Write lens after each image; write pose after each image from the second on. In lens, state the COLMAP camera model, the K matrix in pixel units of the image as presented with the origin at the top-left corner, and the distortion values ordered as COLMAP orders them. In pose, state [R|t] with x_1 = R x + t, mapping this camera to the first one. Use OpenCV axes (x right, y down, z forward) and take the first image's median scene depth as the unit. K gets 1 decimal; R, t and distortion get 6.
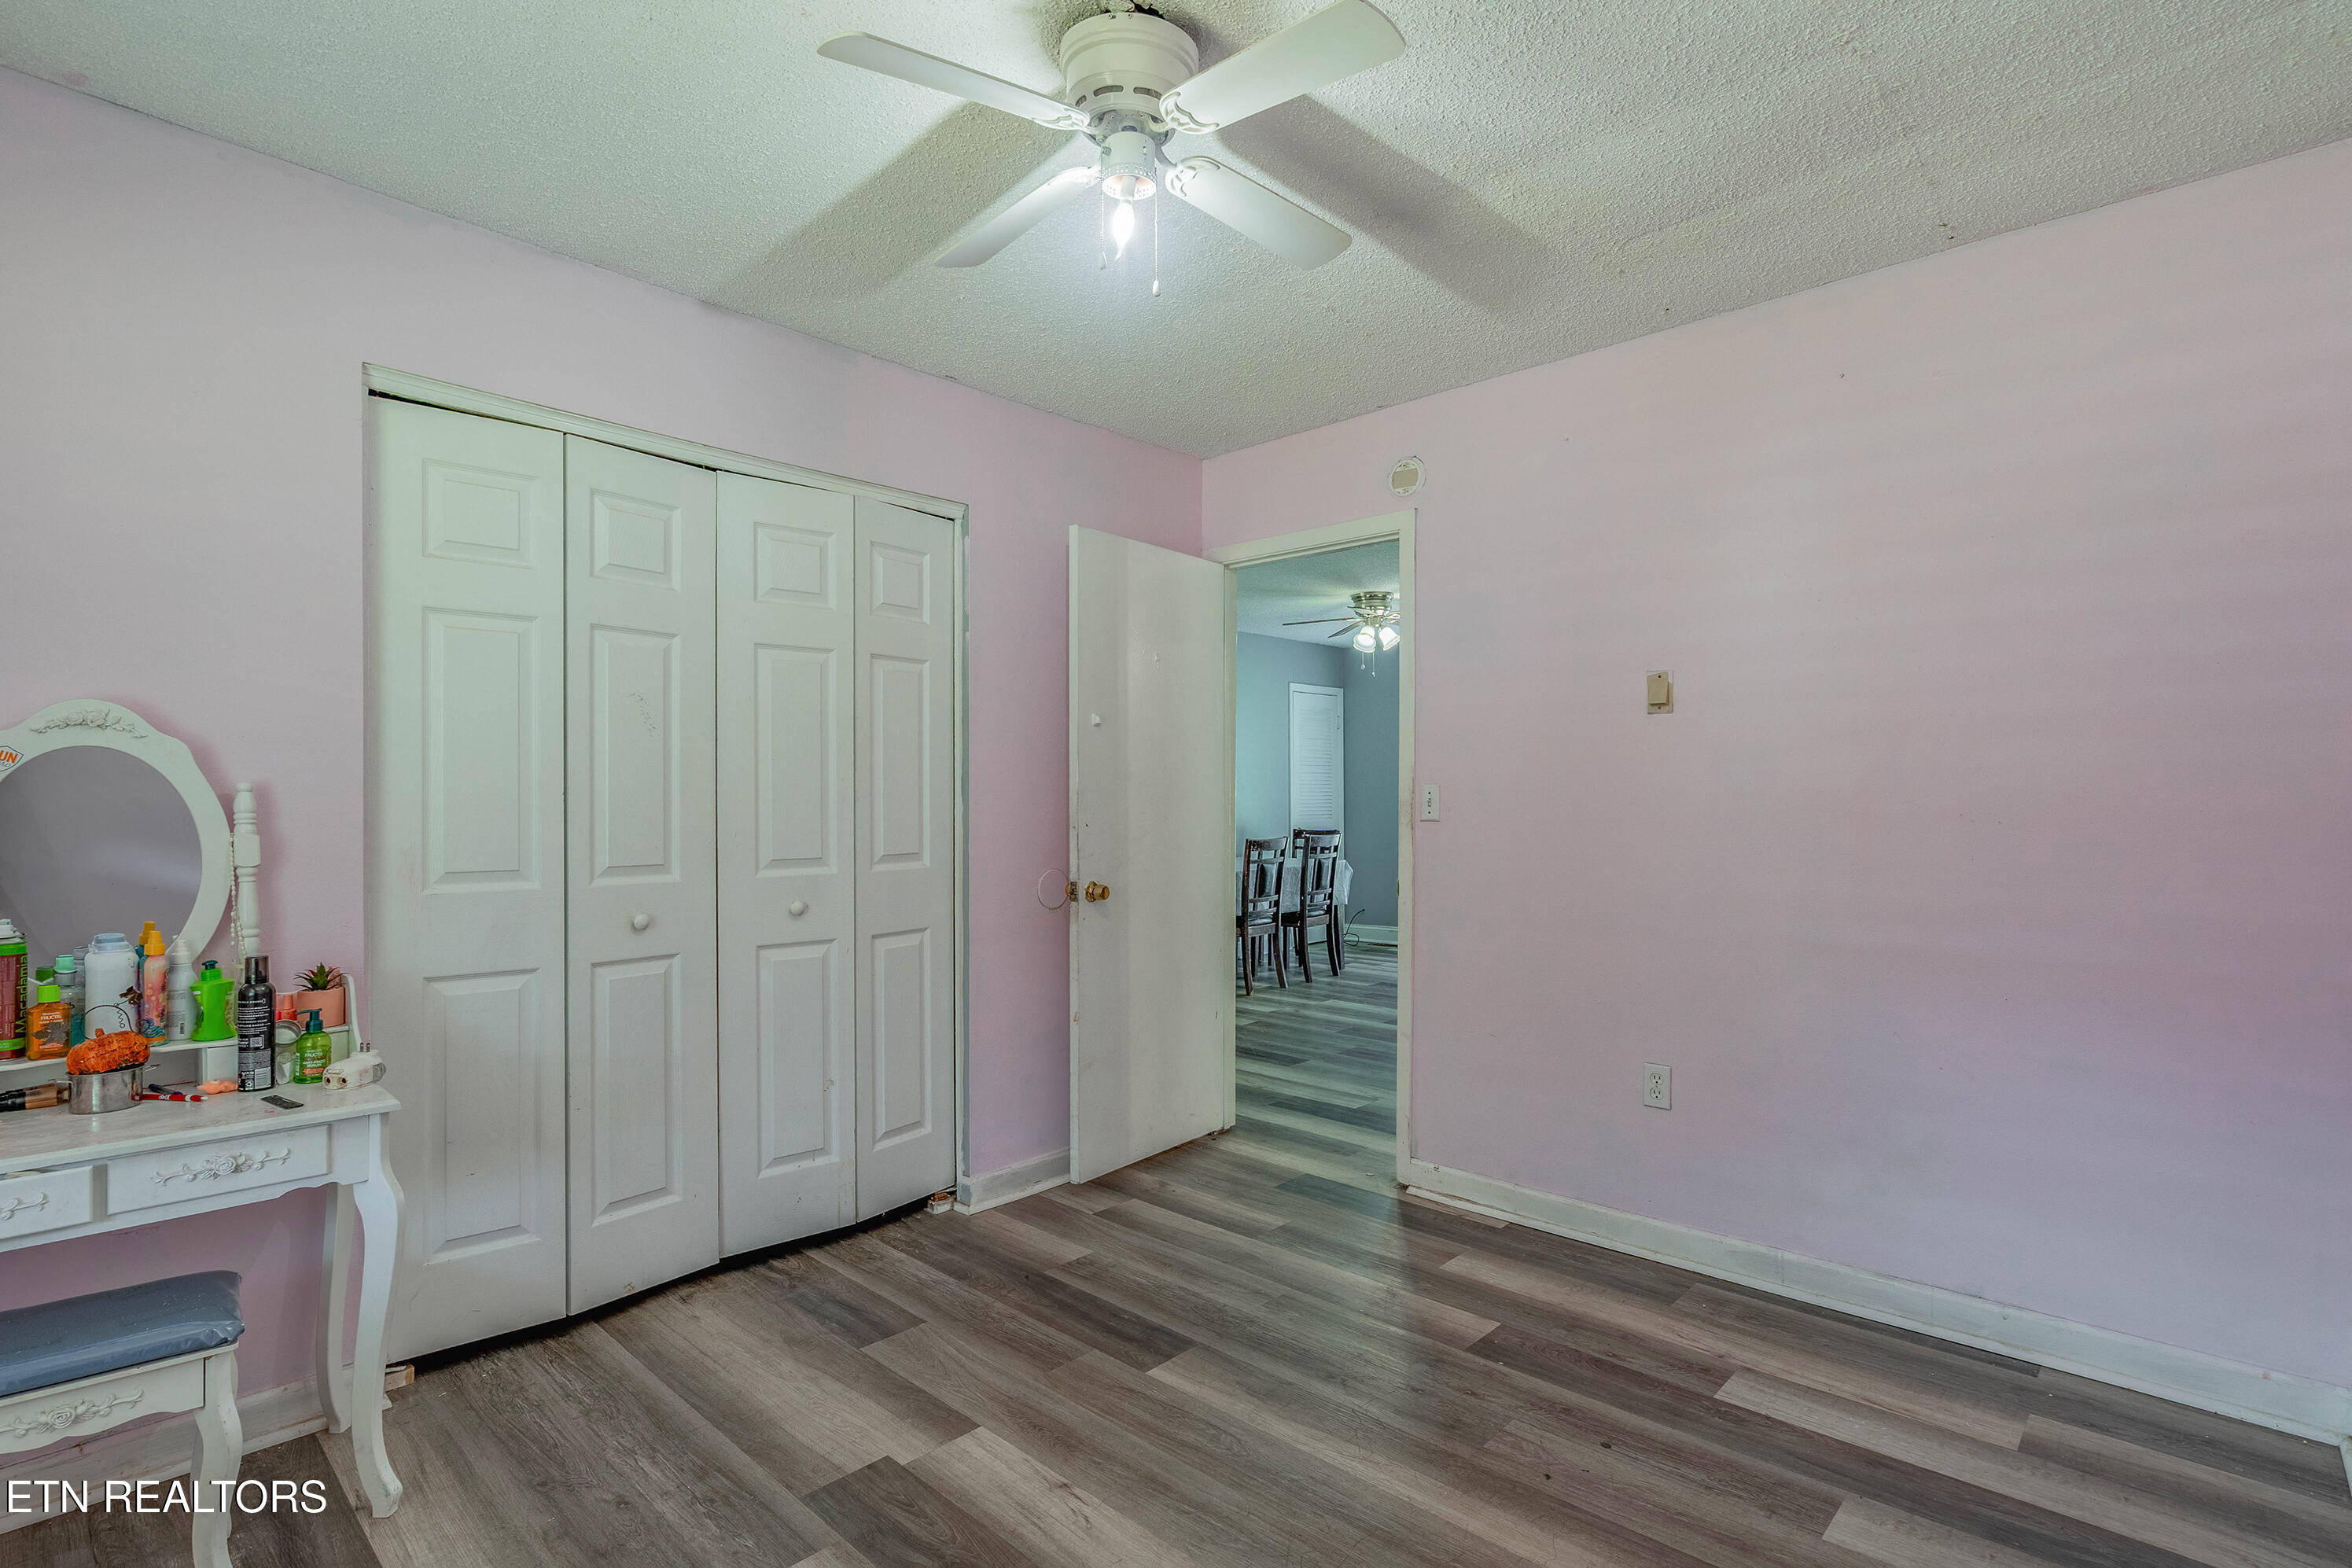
lens RADIAL K [[1081.2, 0, 1184.2], [0, 1081.2, 770.4], [0, 0, 1]] dist [-0.001187, 0.000016]
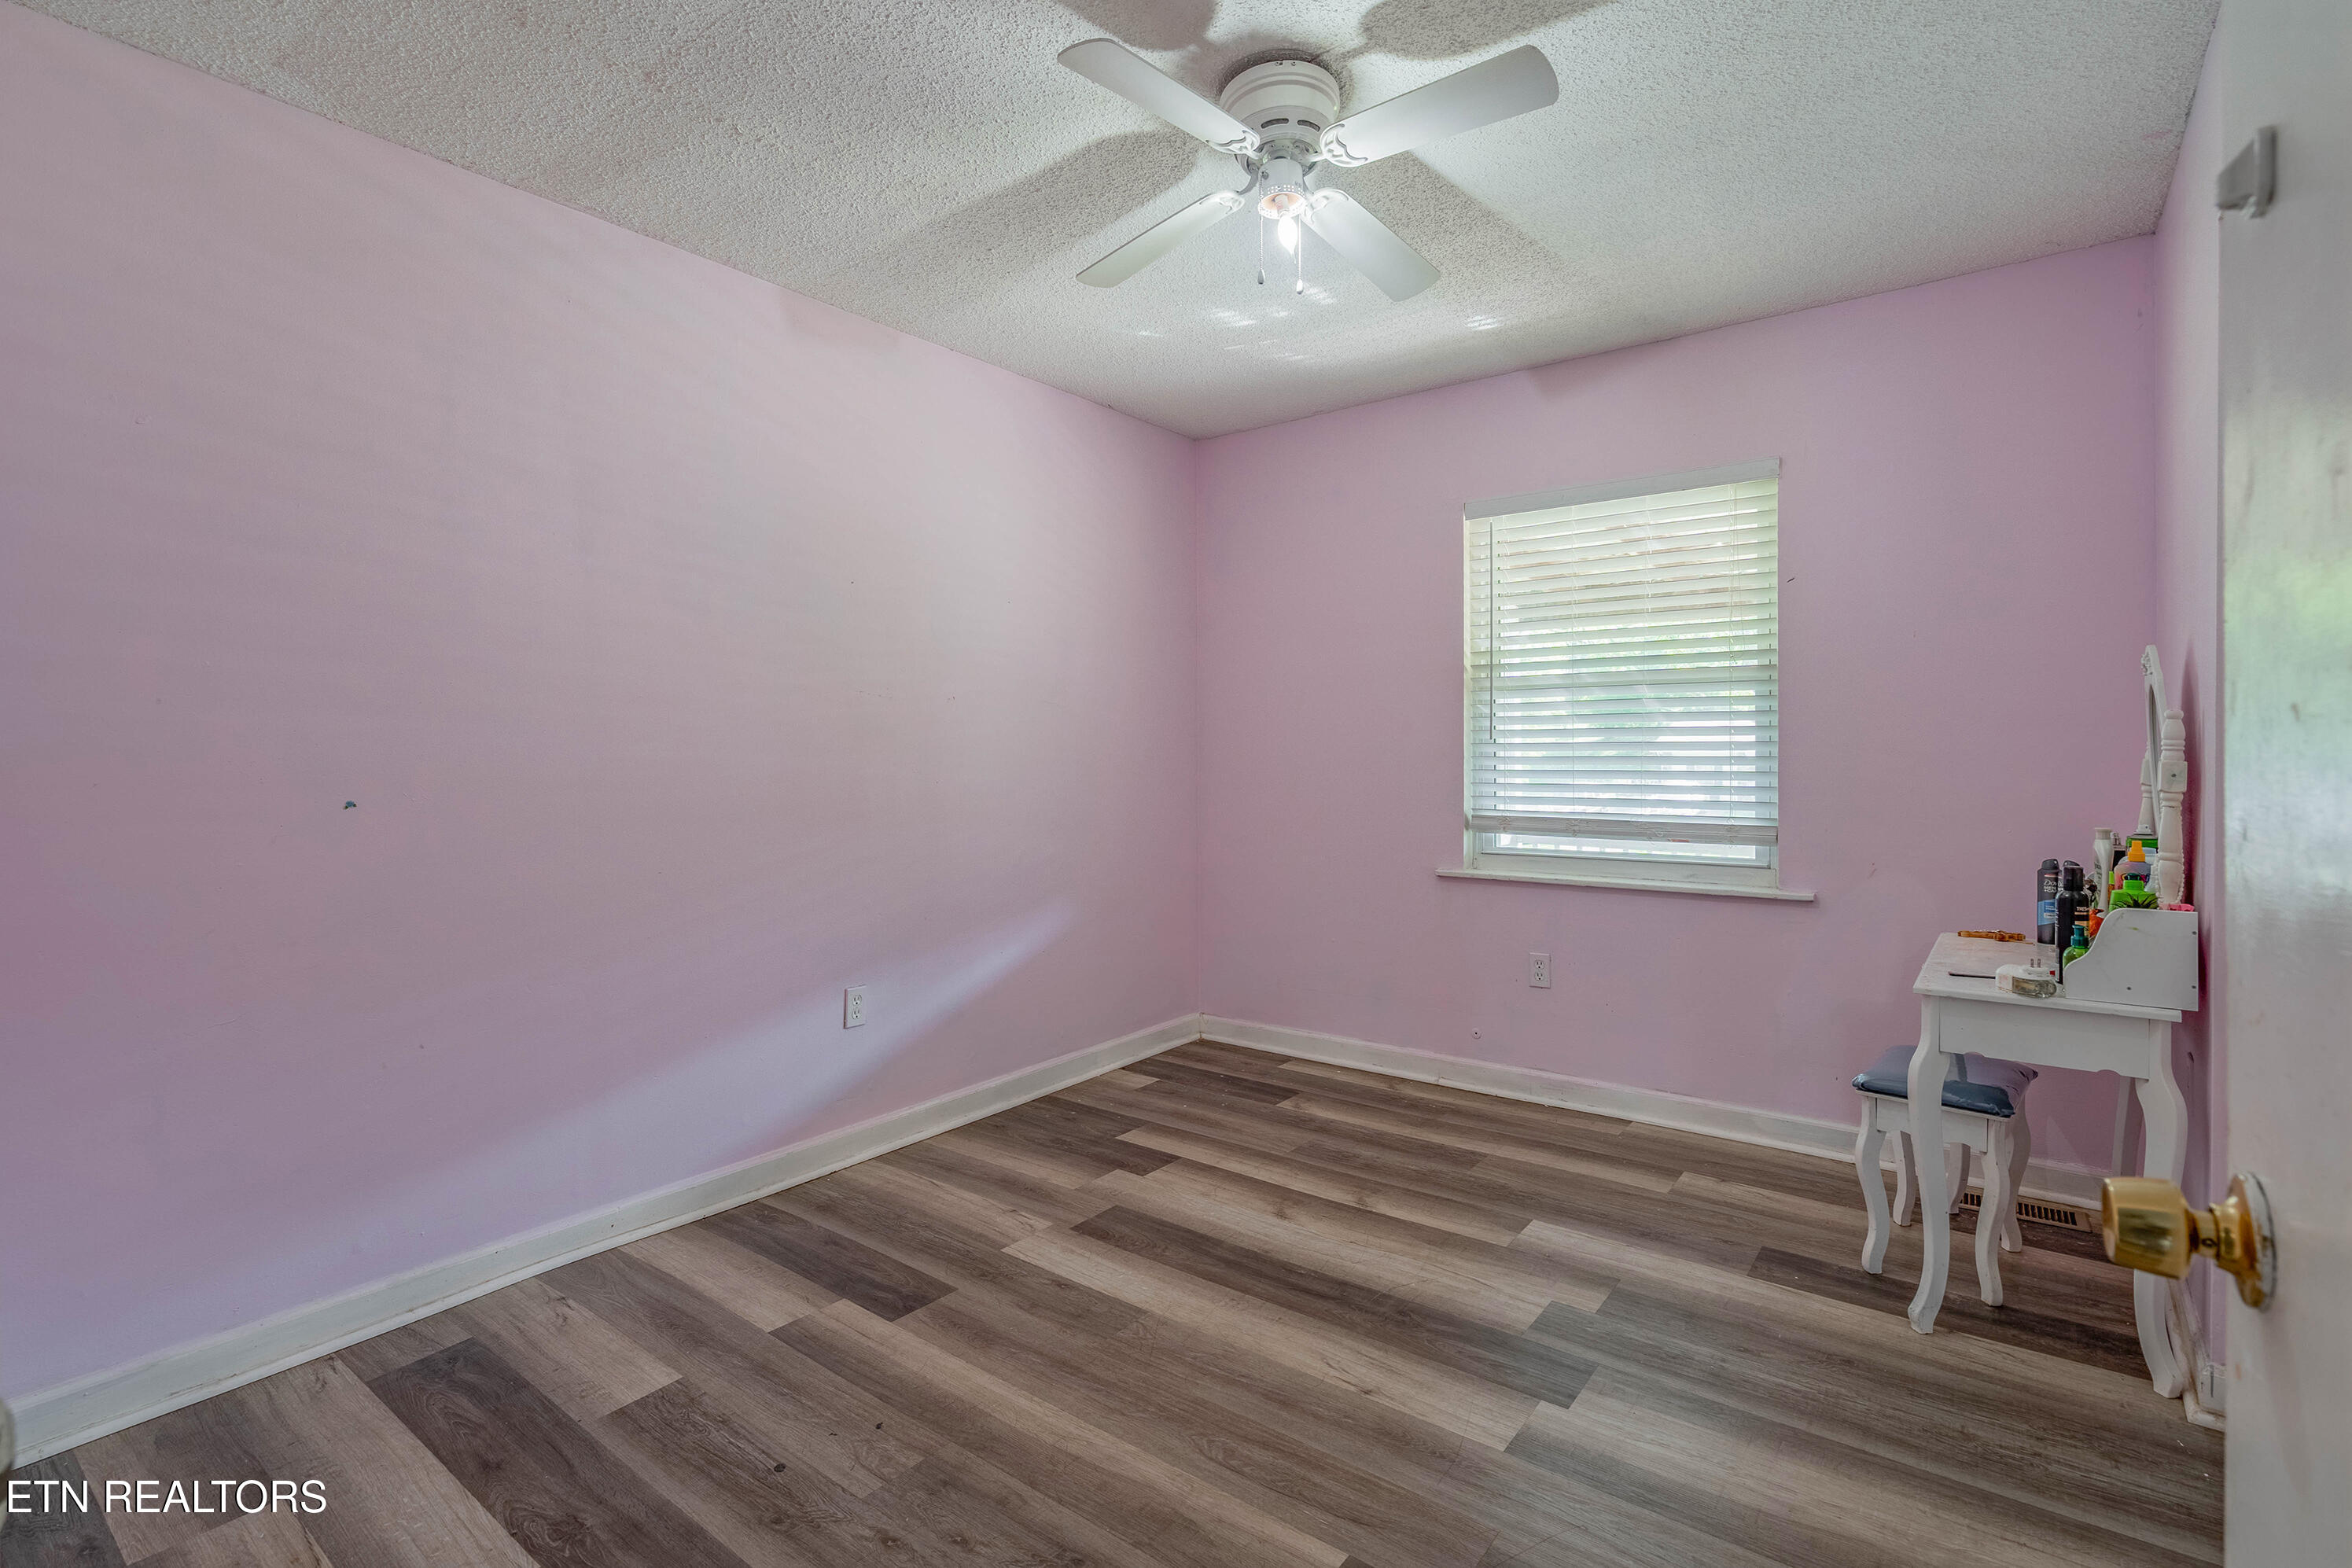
lens RADIAL K [[1081.2, 0, 1184.2], [0, 1081.2, 770.4], [0, 0, 1]] dist [-0.001187, 0.000016]
pose [[-0.995435, 0.008950, -0.095017, 0.147549], [0.009552, 0.999937, -0.005879, 0.074650], [0.094959, -0.006759, -0.995458, 1.932060]]
